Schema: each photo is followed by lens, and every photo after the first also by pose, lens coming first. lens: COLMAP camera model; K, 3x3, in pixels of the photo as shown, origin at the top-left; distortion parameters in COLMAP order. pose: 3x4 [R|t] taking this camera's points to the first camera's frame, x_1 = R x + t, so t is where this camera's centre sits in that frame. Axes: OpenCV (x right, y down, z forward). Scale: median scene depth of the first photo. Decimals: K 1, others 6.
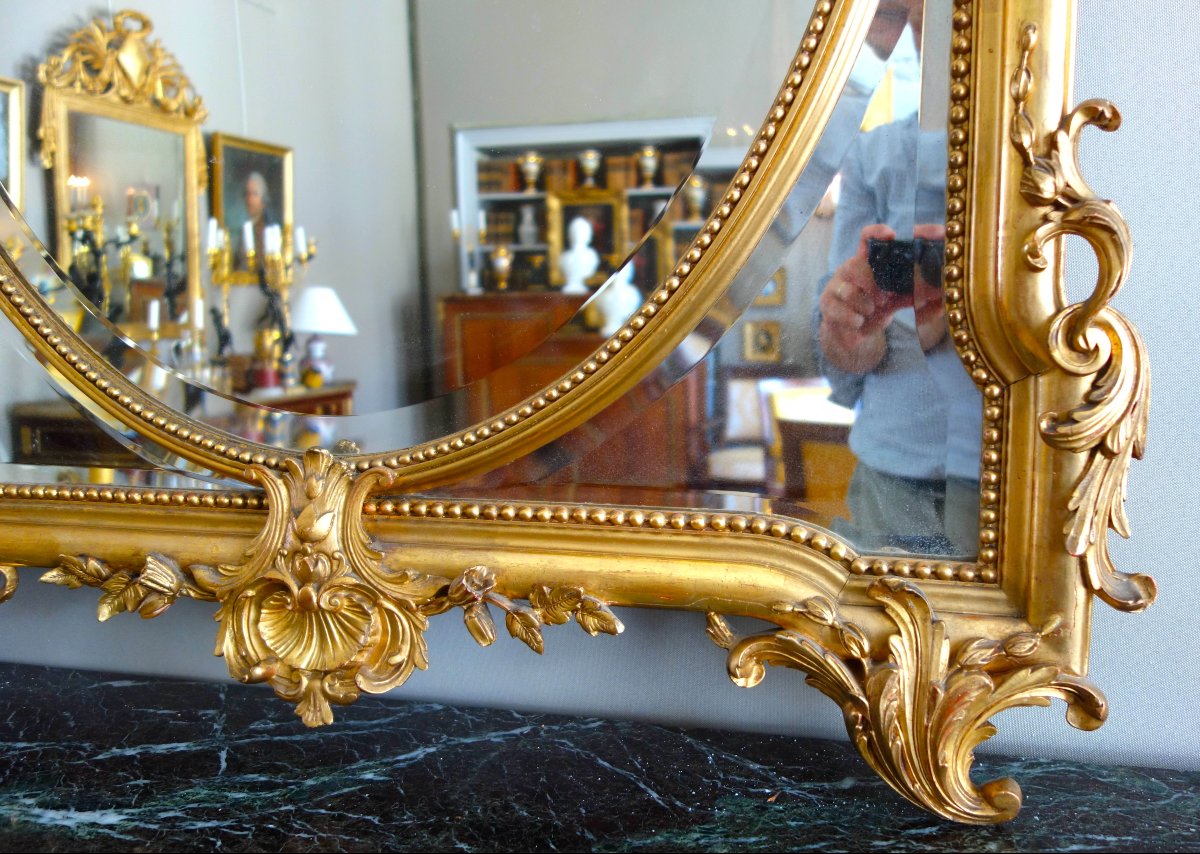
lens RADIAL K [[1016.5, 0, 638.6], [0, 1016.5, 422.5], [0, 0, 1]] dist [-0.010717, -0.012211]
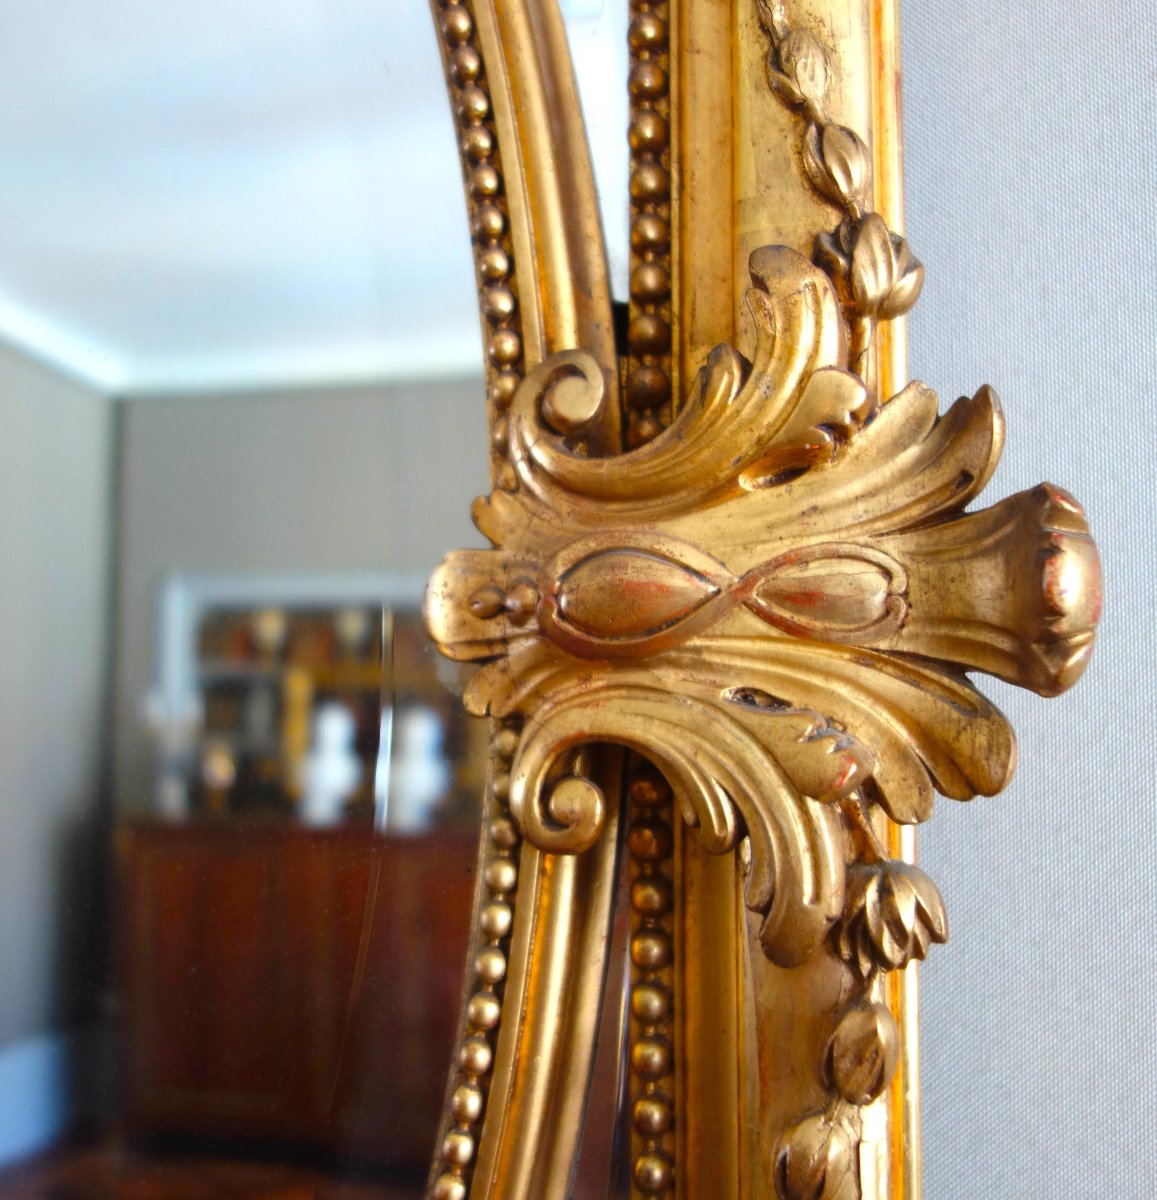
lens RADIAL K [[1384.1, 0, 492.6], [0, 1384.1, 602.7], [0, 0, 1]] dist [0.000957, 0.000000]
pose [[0.999061, 0.024044, 0.036038, 0.189870], [-0.015395, 0.974594, -0.223449, -0.586924], [-0.040495, 0.222684, 0.974049, 0.305176]]
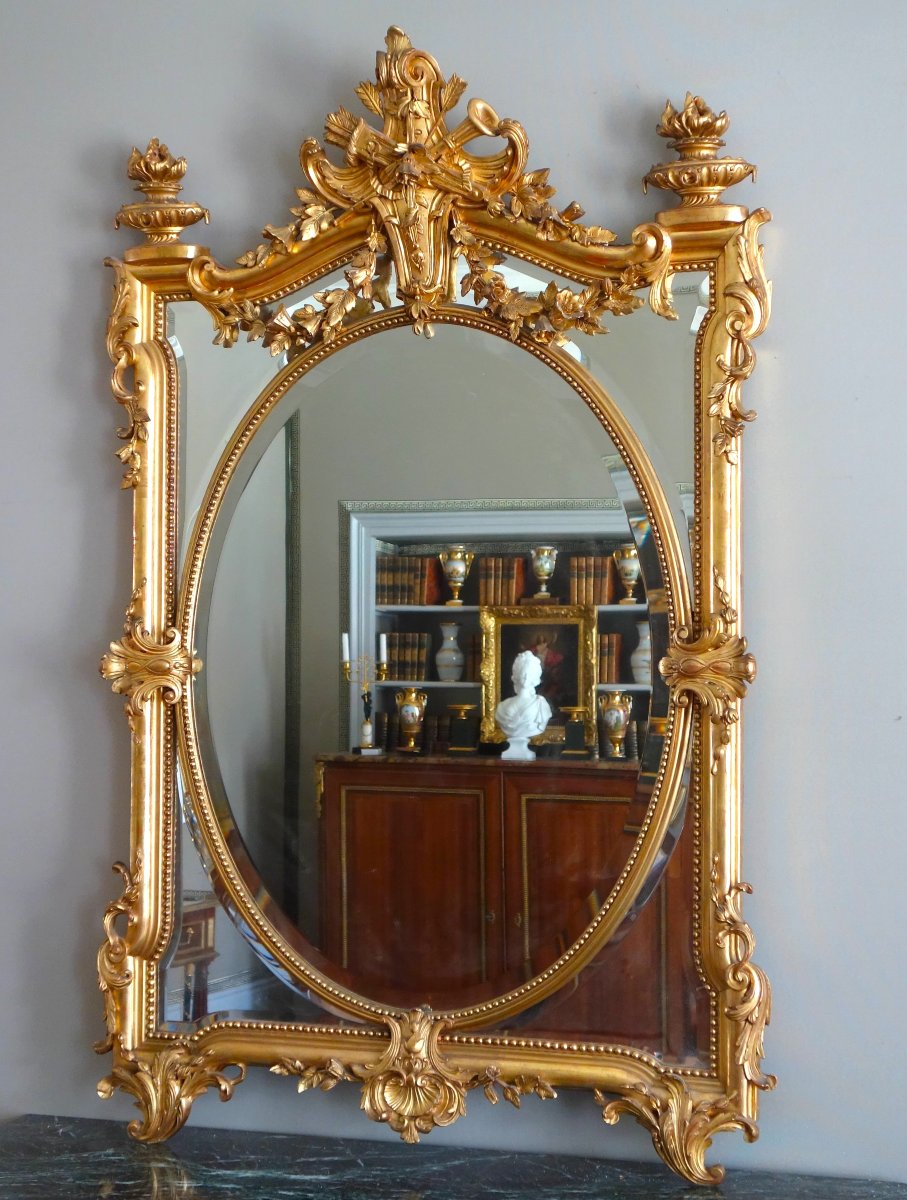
lens RADIAL K [[2011.2, 0, 497.4], [0, 2011.2, 558.4], [0, 0, 1]] dist [0.010936, 0.000000]
pose [[0.997530, 0.017146, -0.068123, 0.129459], [-0.029413, 0.982603, -0.183374, -0.137309], [0.063794, 0.184924, 0.980680, -3.400307]]
